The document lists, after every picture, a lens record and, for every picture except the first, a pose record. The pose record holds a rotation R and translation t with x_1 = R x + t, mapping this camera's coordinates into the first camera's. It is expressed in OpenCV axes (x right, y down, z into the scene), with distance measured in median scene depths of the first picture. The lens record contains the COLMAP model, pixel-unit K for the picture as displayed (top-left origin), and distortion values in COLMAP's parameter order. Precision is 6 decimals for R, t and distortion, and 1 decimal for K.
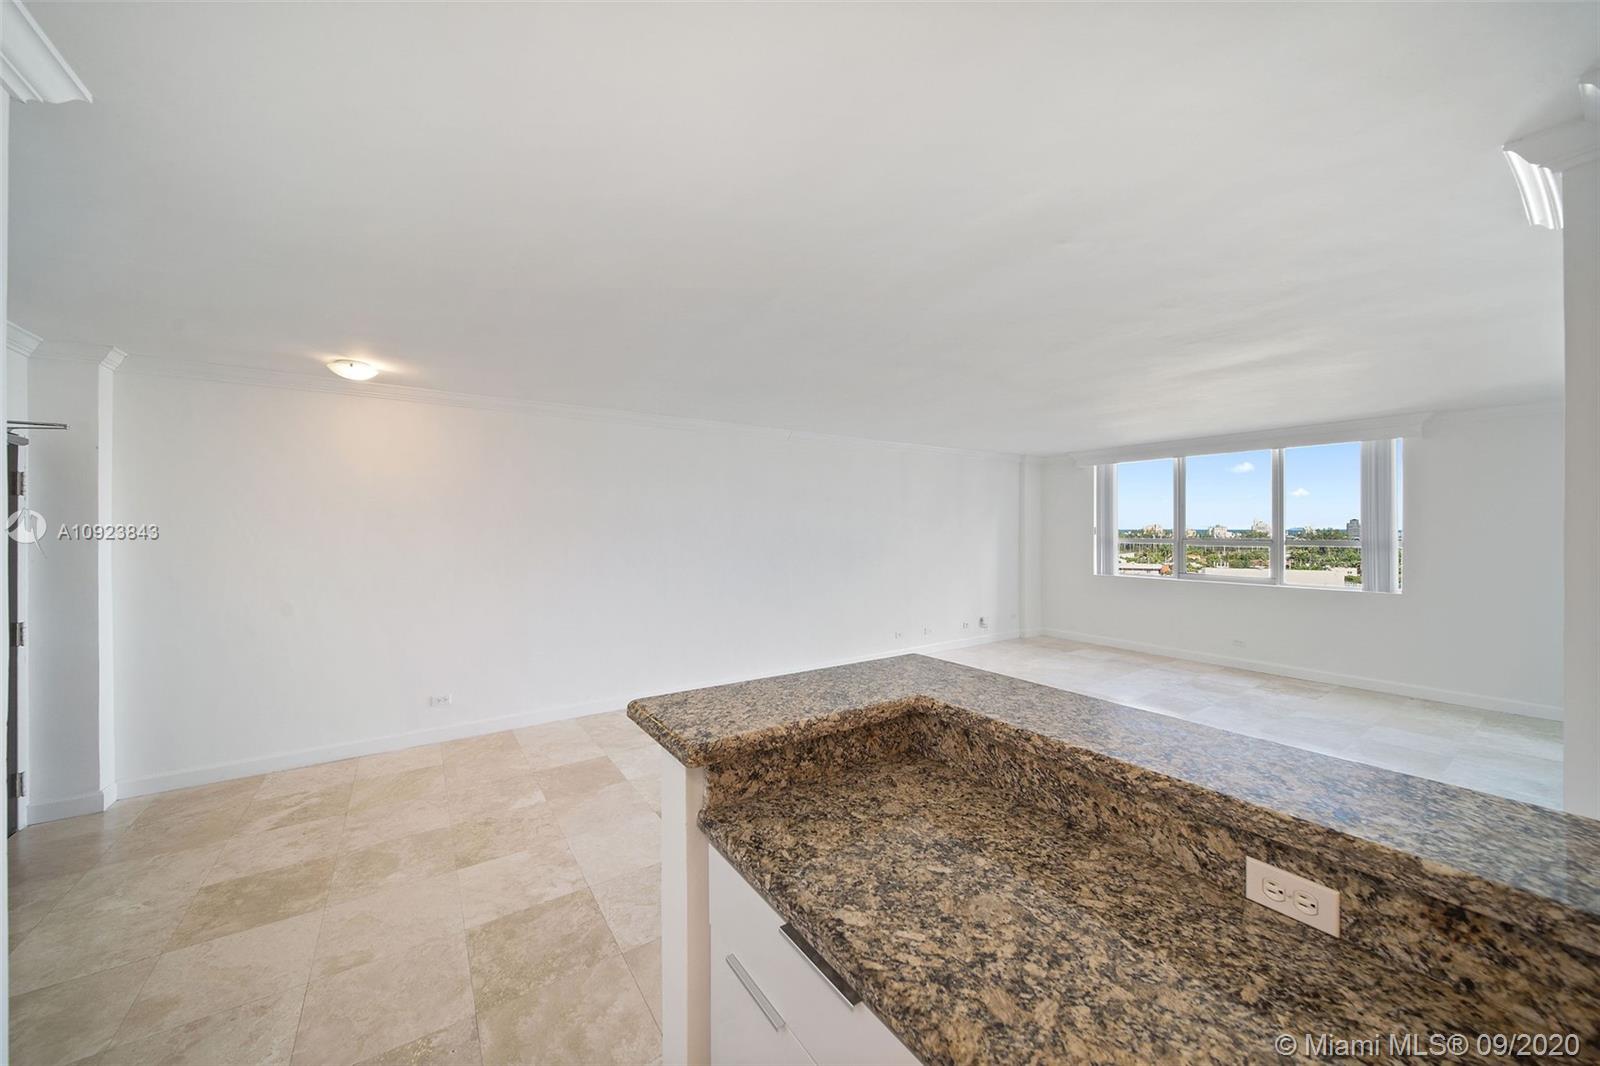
lens RADIAL K [[573.3, 0, 793.5], [0, 573.3, 530.8], [0, 0, 1]] dist [0.004688, 0.000484]
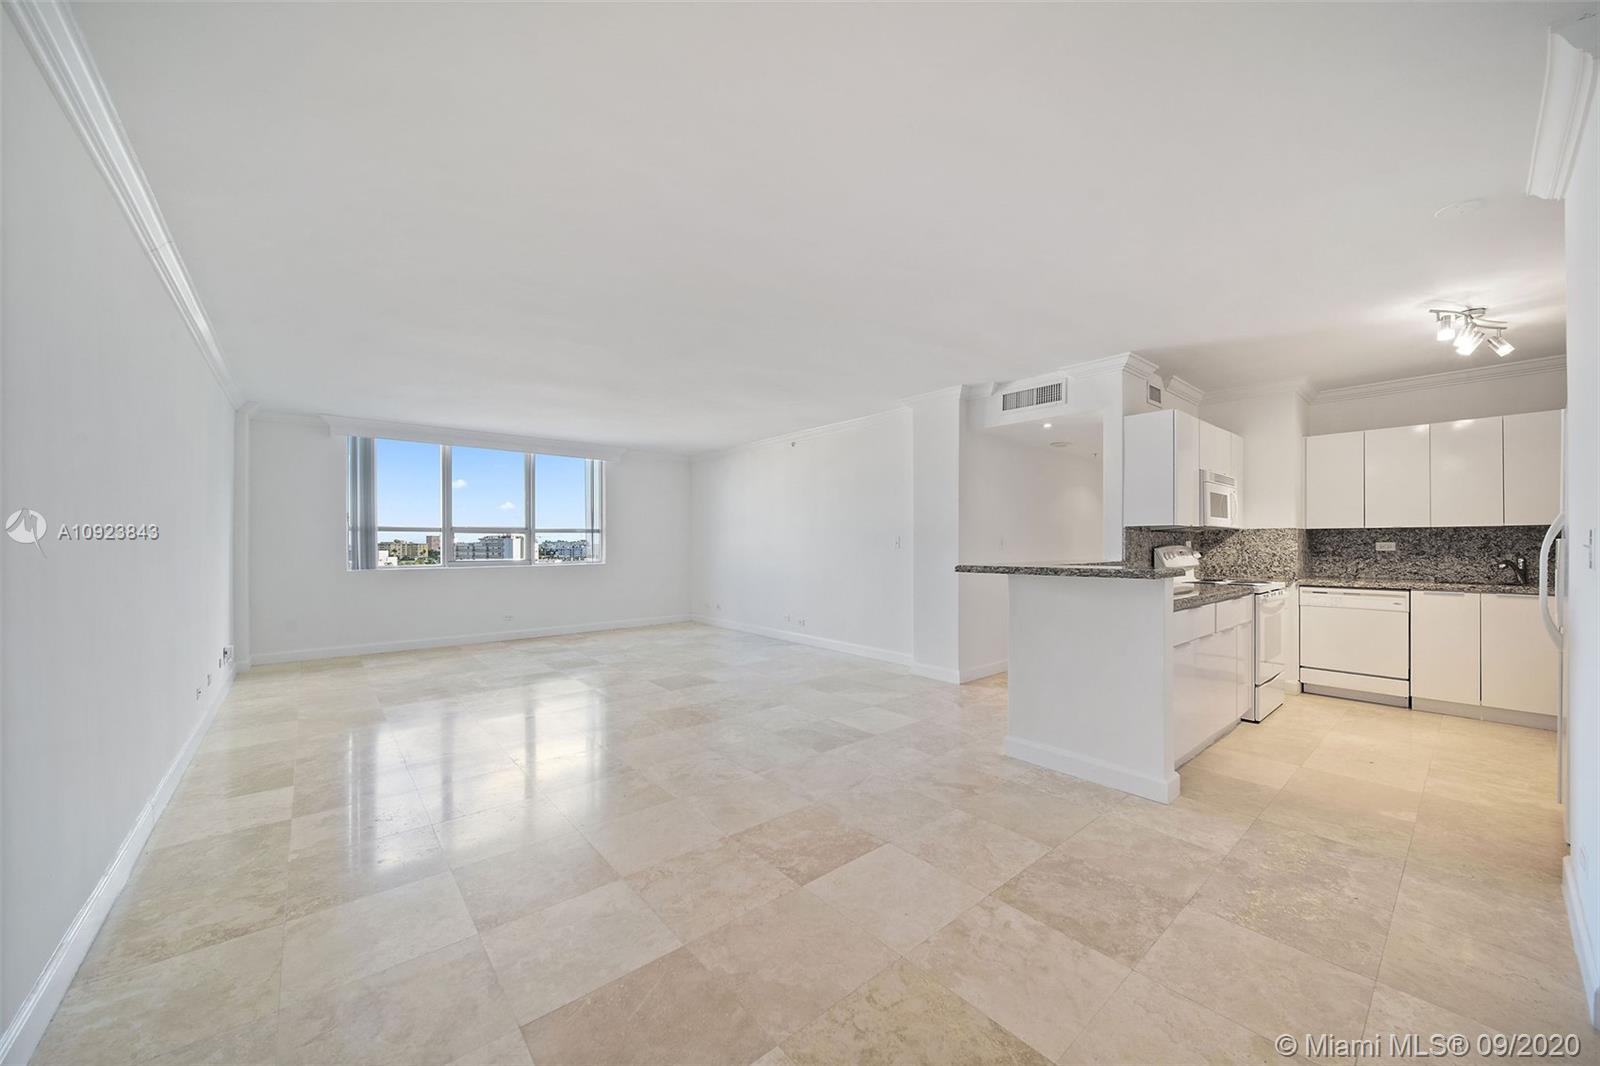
lens RADIAL K [[573.3, 0, 821.6], [0, 573.3, 539.7], [0, 0, 1]] dist [0.004688, 0.000484]
pose [[-0.128327, 0.007568, 0.991703, -1.687513], [0.000238, 0.999971, -0.007600, 0.186080], [-0.991732, -0.000740, -0.128325, 1.996028]]
